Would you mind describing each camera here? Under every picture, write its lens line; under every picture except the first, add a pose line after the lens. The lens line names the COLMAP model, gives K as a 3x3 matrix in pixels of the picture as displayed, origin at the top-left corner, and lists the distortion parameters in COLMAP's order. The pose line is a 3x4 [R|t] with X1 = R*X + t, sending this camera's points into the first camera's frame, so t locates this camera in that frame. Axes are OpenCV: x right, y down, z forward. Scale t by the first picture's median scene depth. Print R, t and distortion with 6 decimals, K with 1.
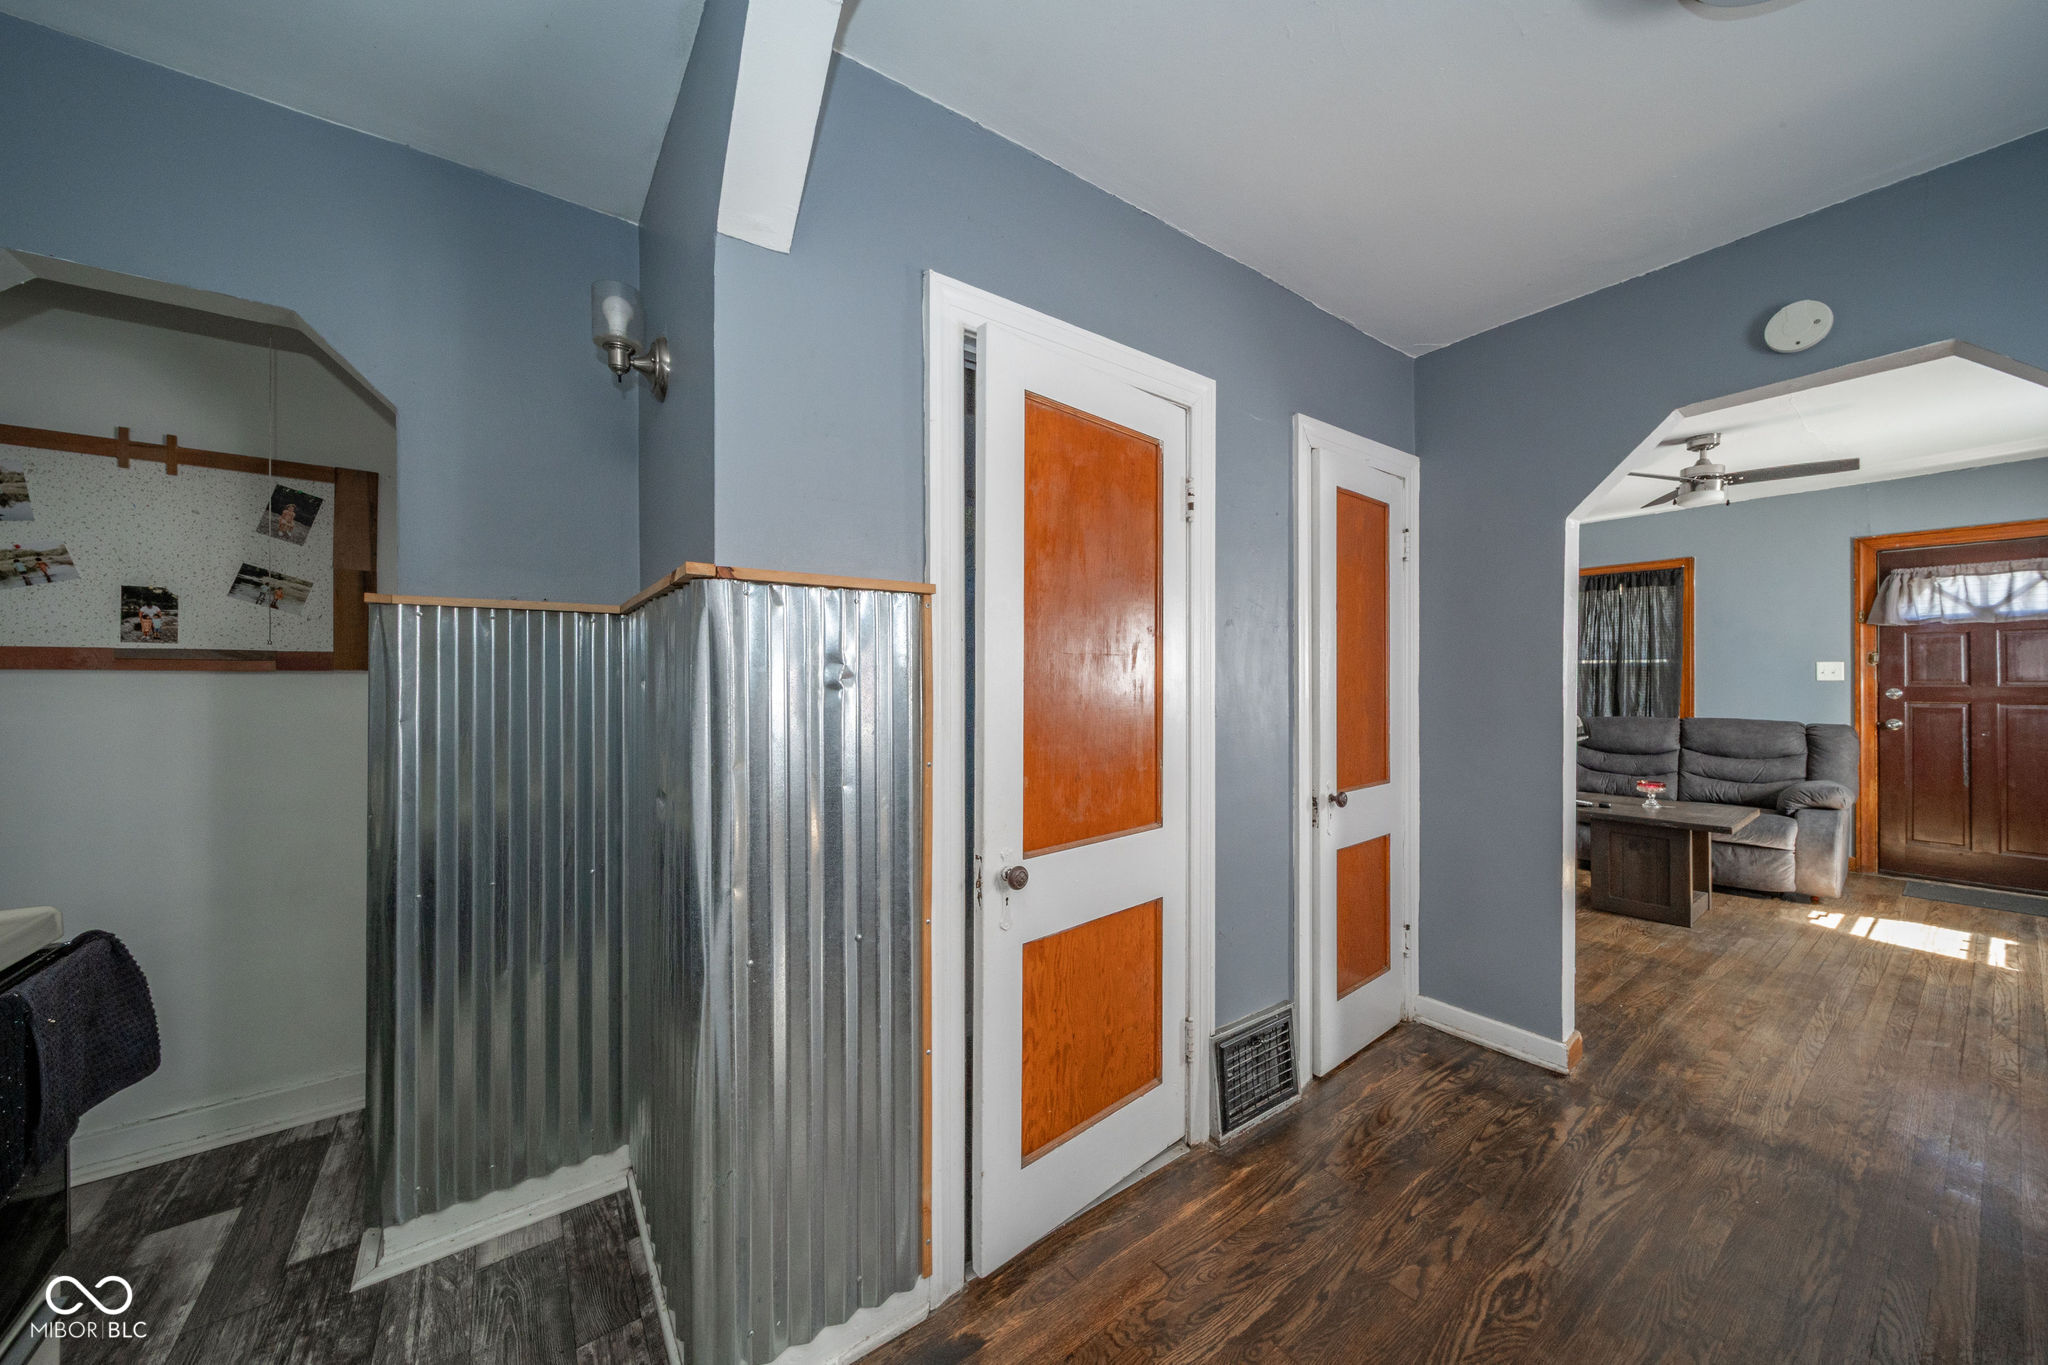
lens RADIAL K [[722.0, 0, 1033.0], [0, 722.0, 680.7], [0, 0, 1]] dist [-0.000356, -0.000313]
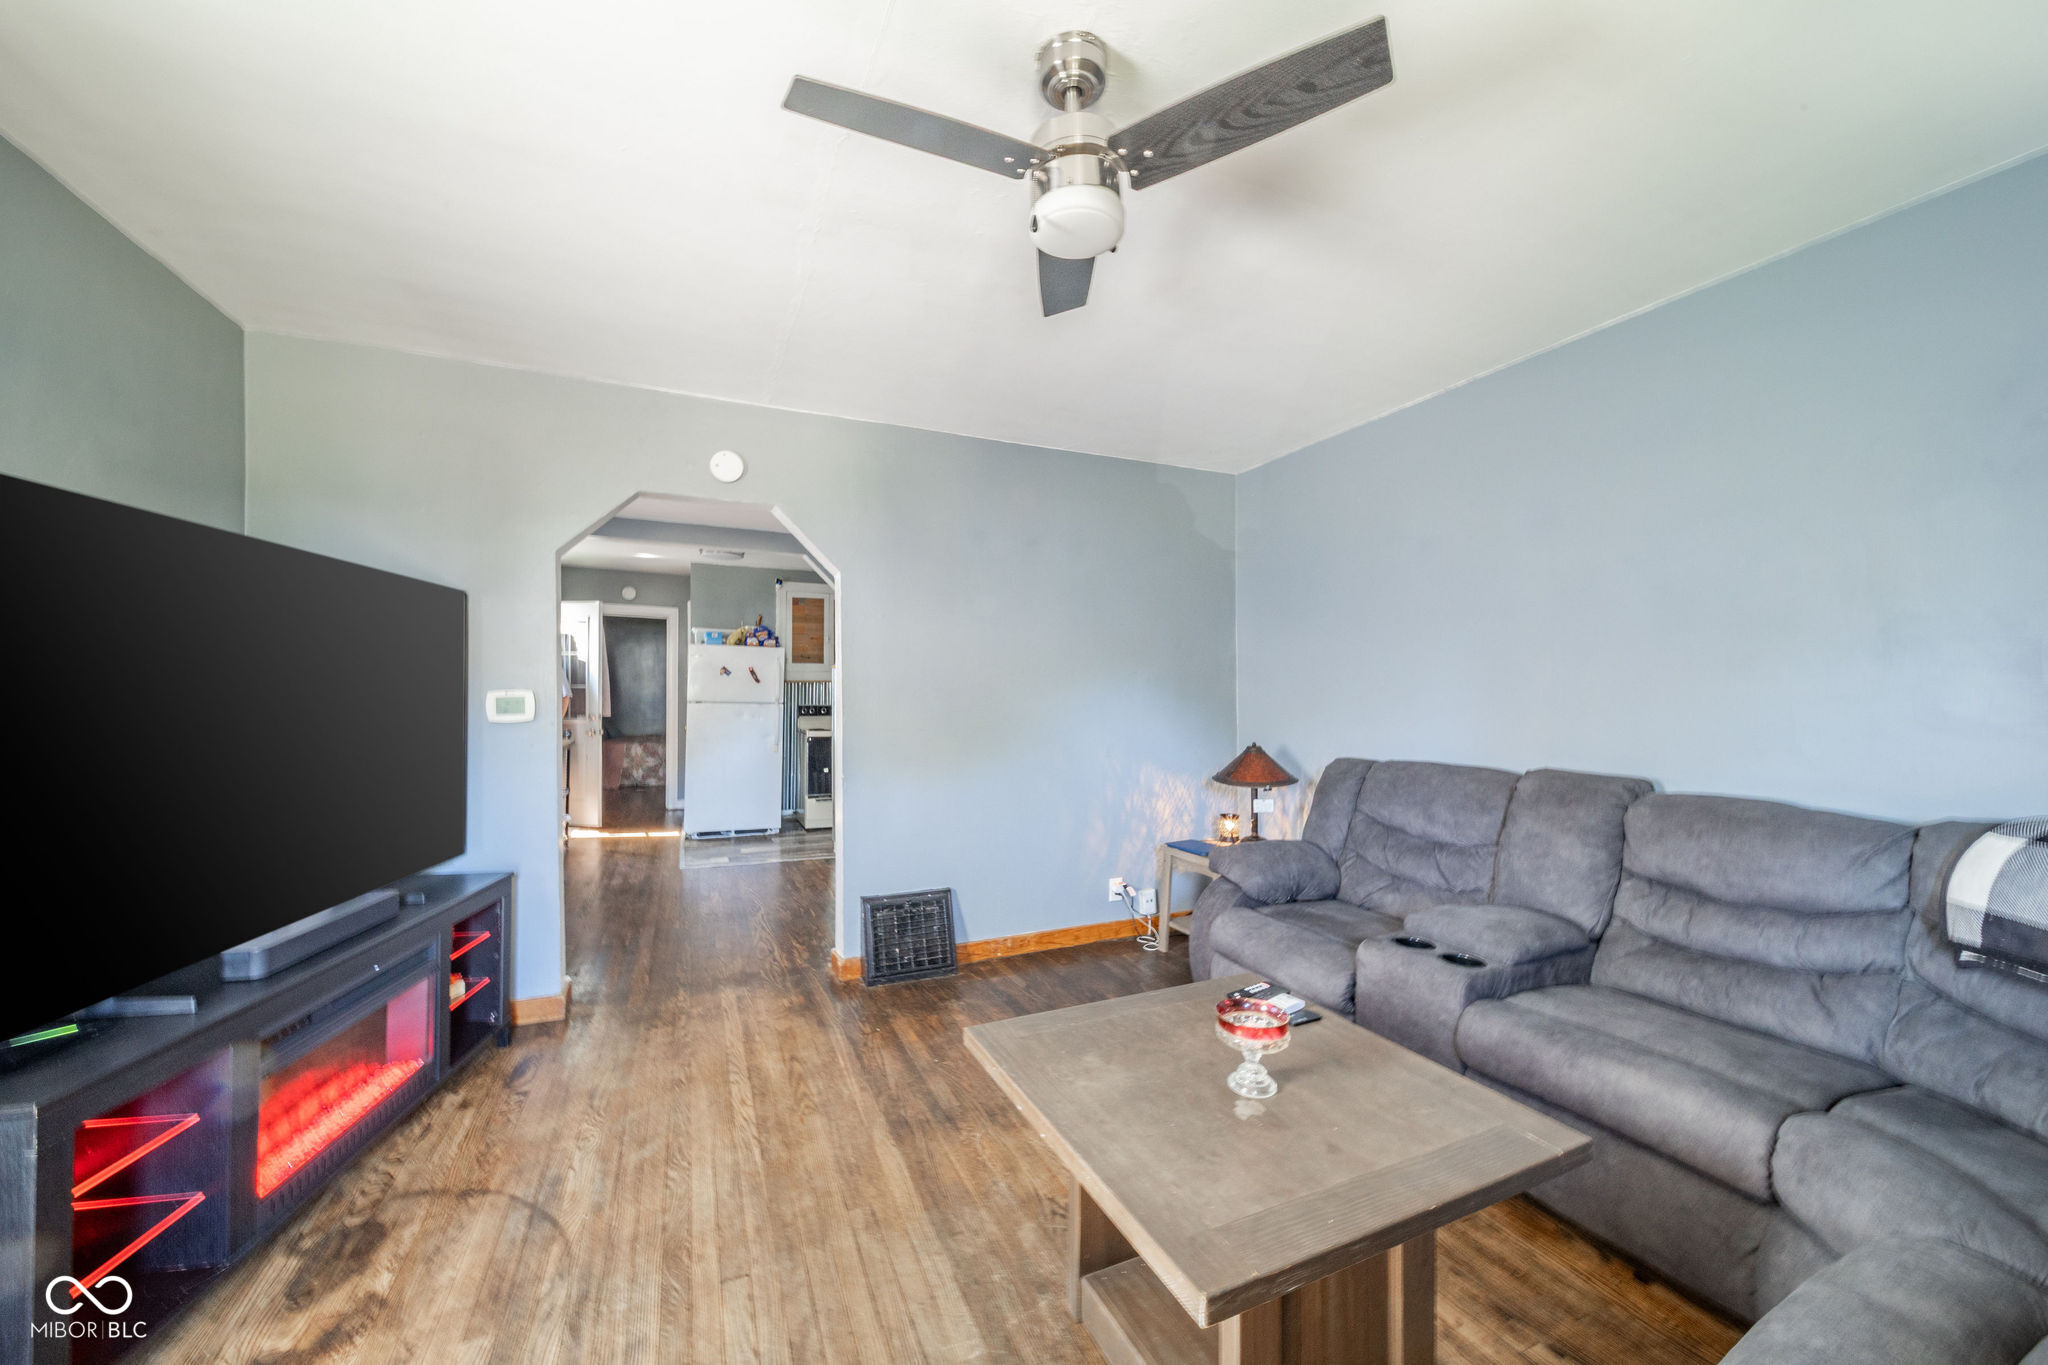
lens RADIAL K [[722.0, 0, 1033.0], [0, 722.0, 680.7], [0, 0, 1]] dist [-0.000356, -0.000313]
pose [[-0.192632, -0.011005, -0.981209, 1.116188], [-0.001553, 0.999939, -0.010910, -0.003023], [0.981270, -0.000578, -0.192637, 0.898844]]
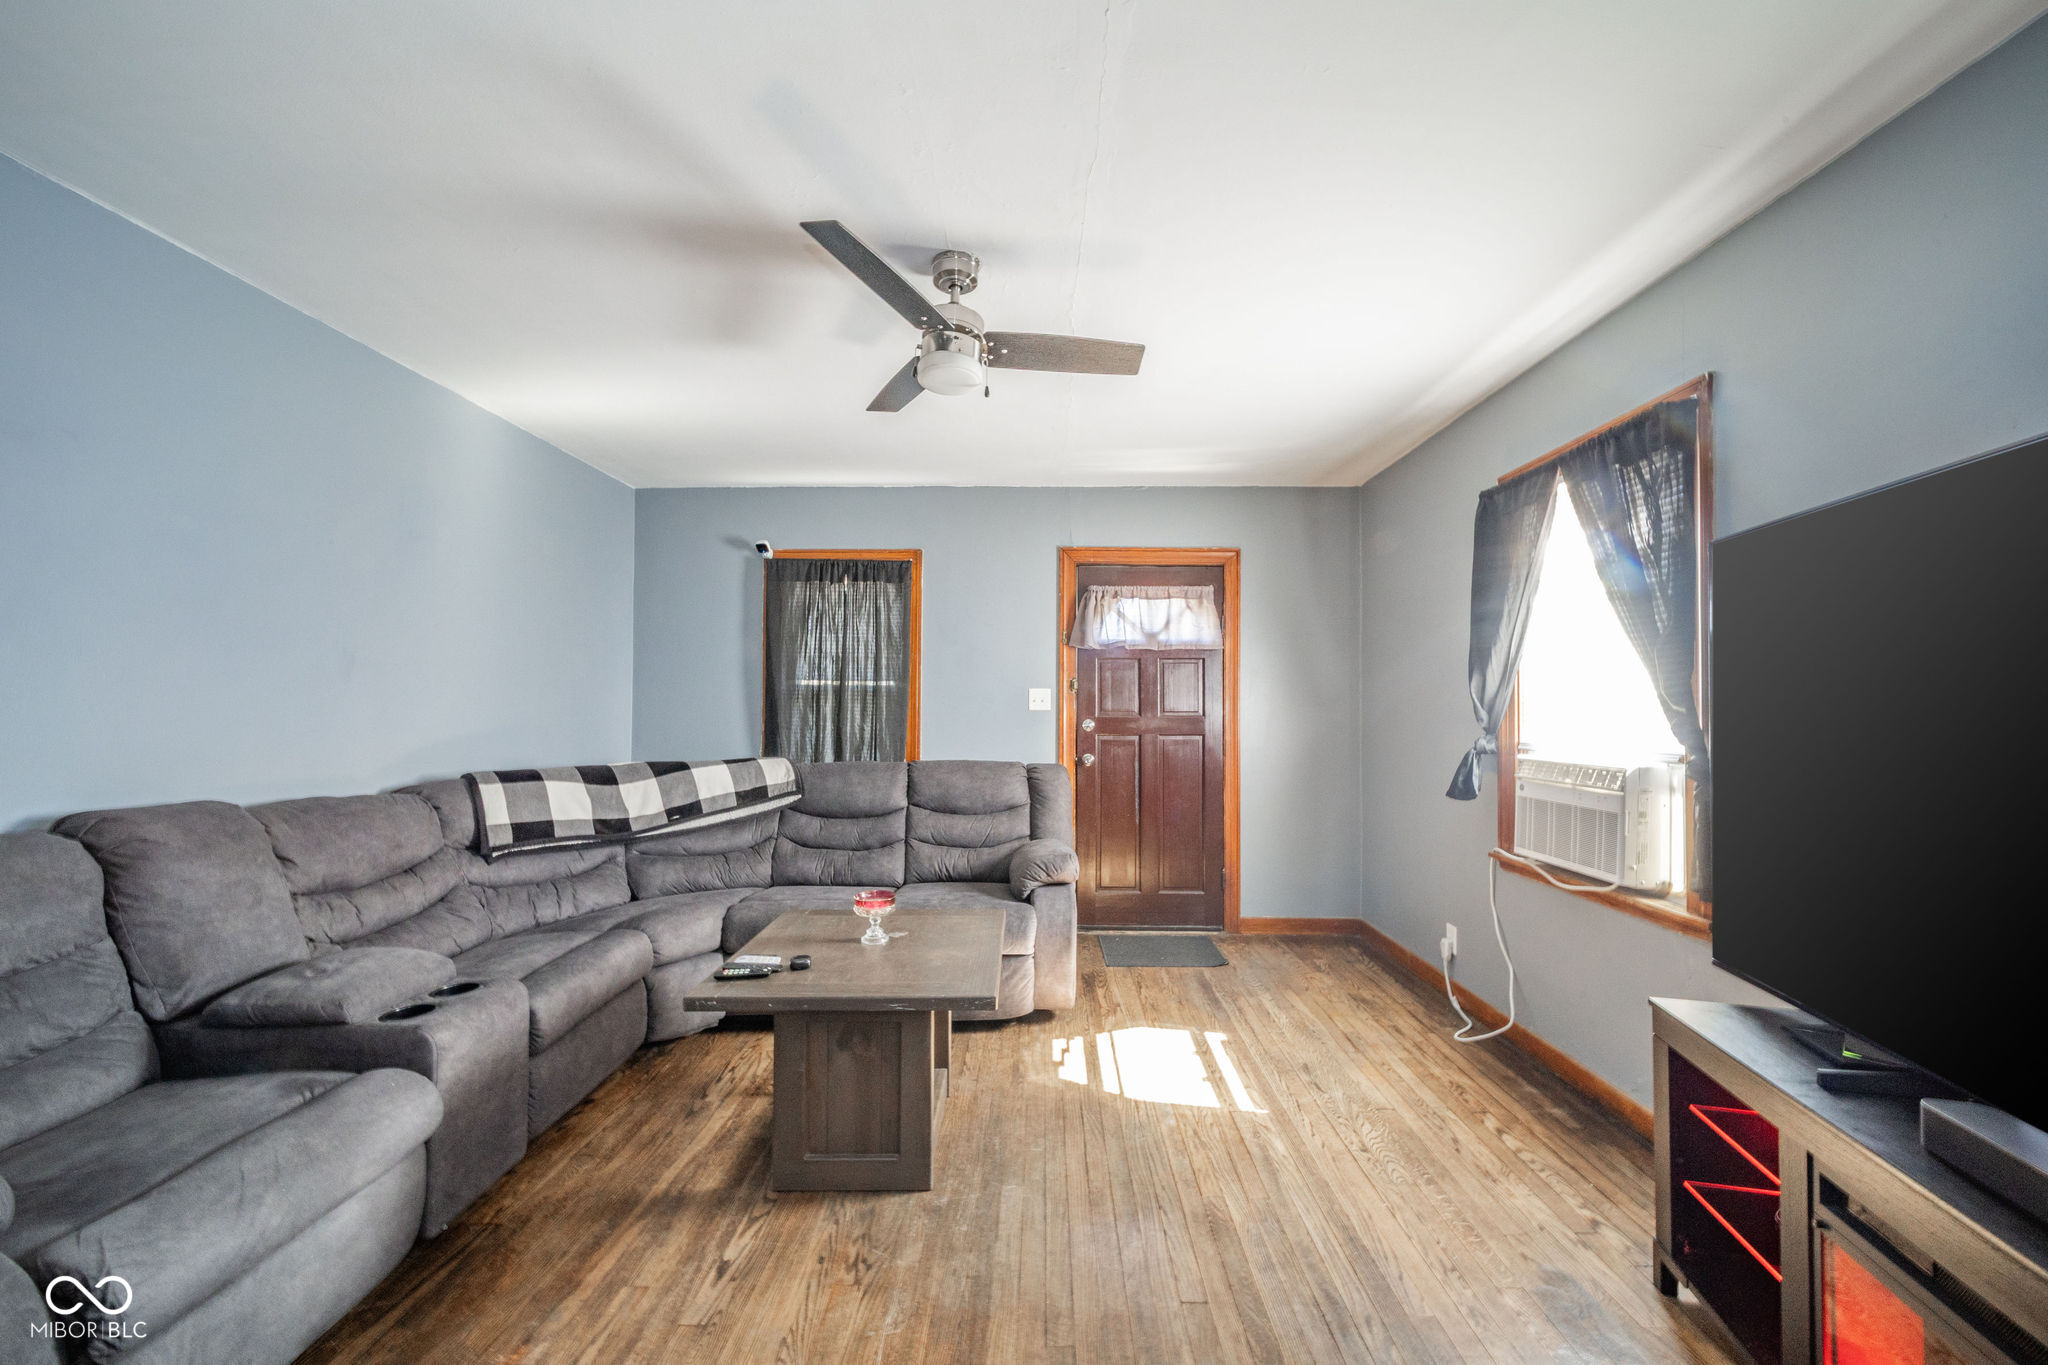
lens RADIAL K [[722.0, 0, 1033.0], [0, 722.0, 680.7], [0, 0, 1]] dist [-0.000356, -0.000313]
pose [[0.605631, 0.034476, 0.794998, 0.452628], [-0.003368, 0.999163, -0.040764, -0.000291], [-0.795738, 0.022011, 0.605241, 0.527739]]
